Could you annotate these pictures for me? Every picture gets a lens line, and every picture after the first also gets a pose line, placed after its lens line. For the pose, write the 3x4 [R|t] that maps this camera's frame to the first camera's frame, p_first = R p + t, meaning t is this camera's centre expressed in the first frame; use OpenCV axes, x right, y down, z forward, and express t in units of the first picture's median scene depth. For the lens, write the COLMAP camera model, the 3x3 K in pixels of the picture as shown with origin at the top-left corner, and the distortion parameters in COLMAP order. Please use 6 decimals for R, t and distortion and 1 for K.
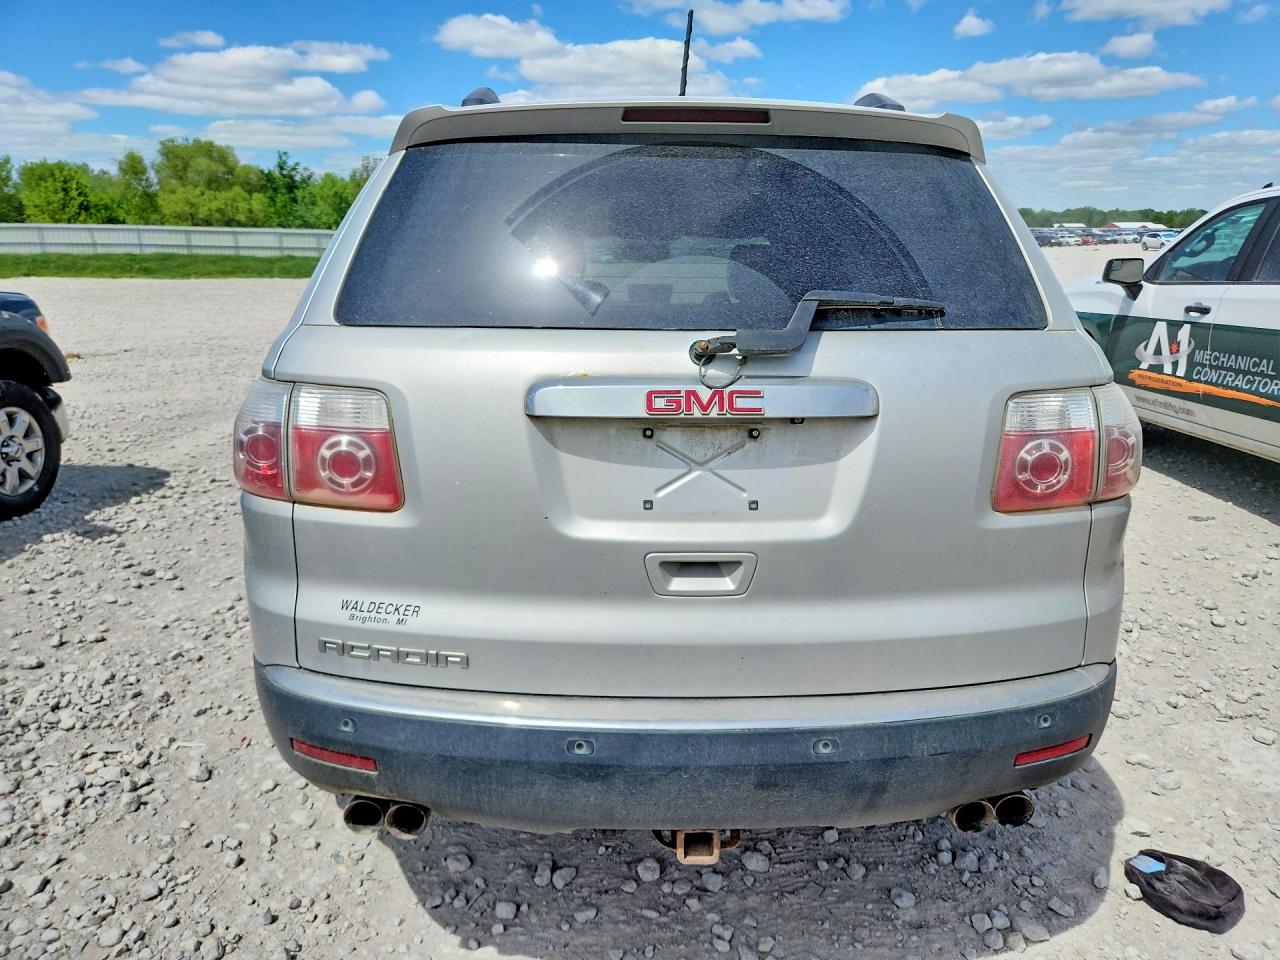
lens RADIAL K [[982.0, 0, 640.6], [0, 982.0, 475.7], [0, 0, 1]] dist [0.005506, -0.015859]
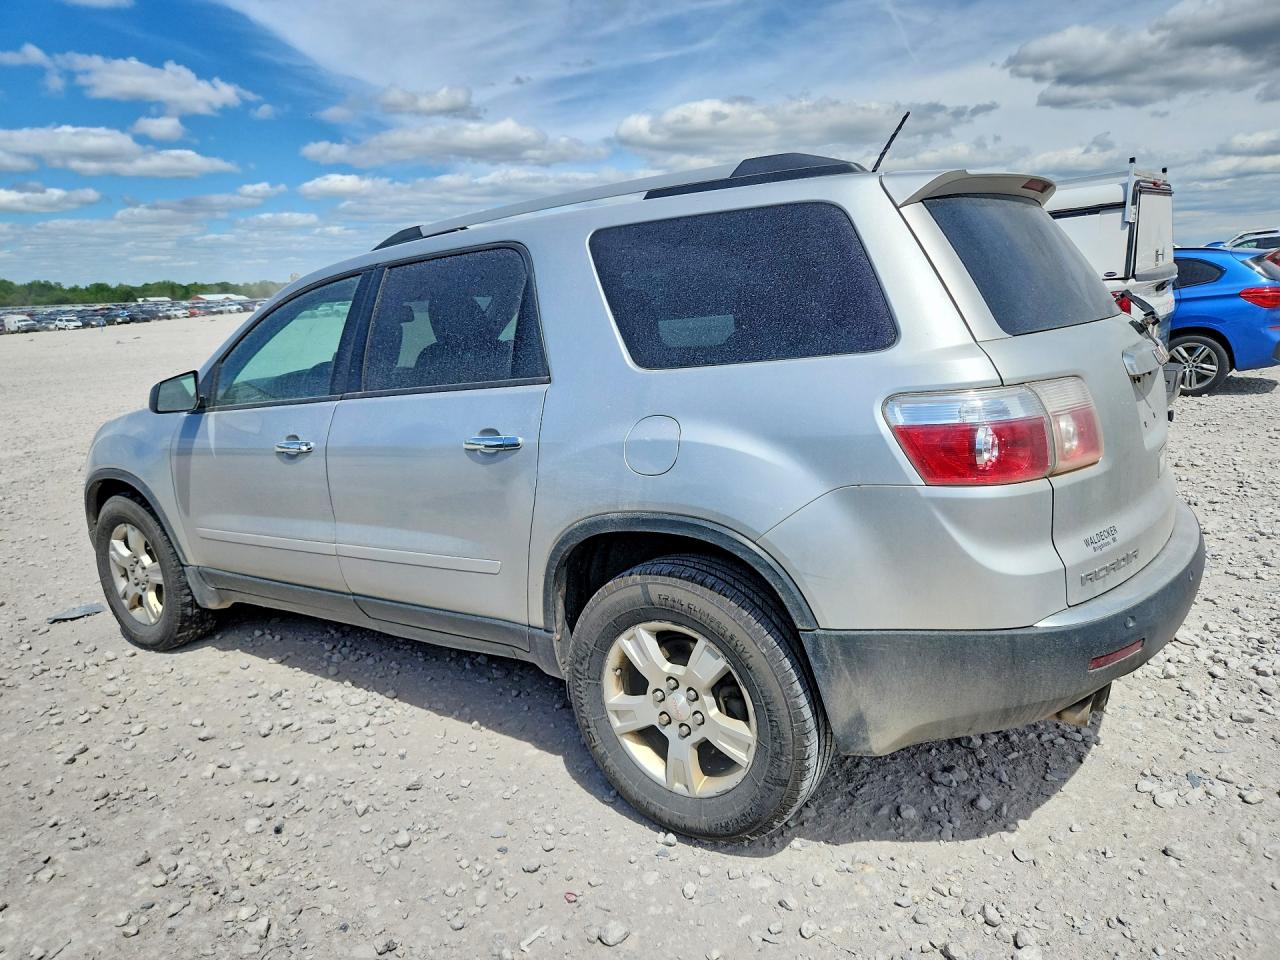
lens RADIAL K [[982.0, 0, 640.6], [0, 982.0, 477.3], [0, 0, 1]] dist [0.005506, -0.015859]
pose [[0.546225, -0.177847, 0.818541, -0.159018], [0.237910, 0.969896, 0.051972, -0.015219], [-0.803142, 0.166350, 0.572093, 0.068465]]
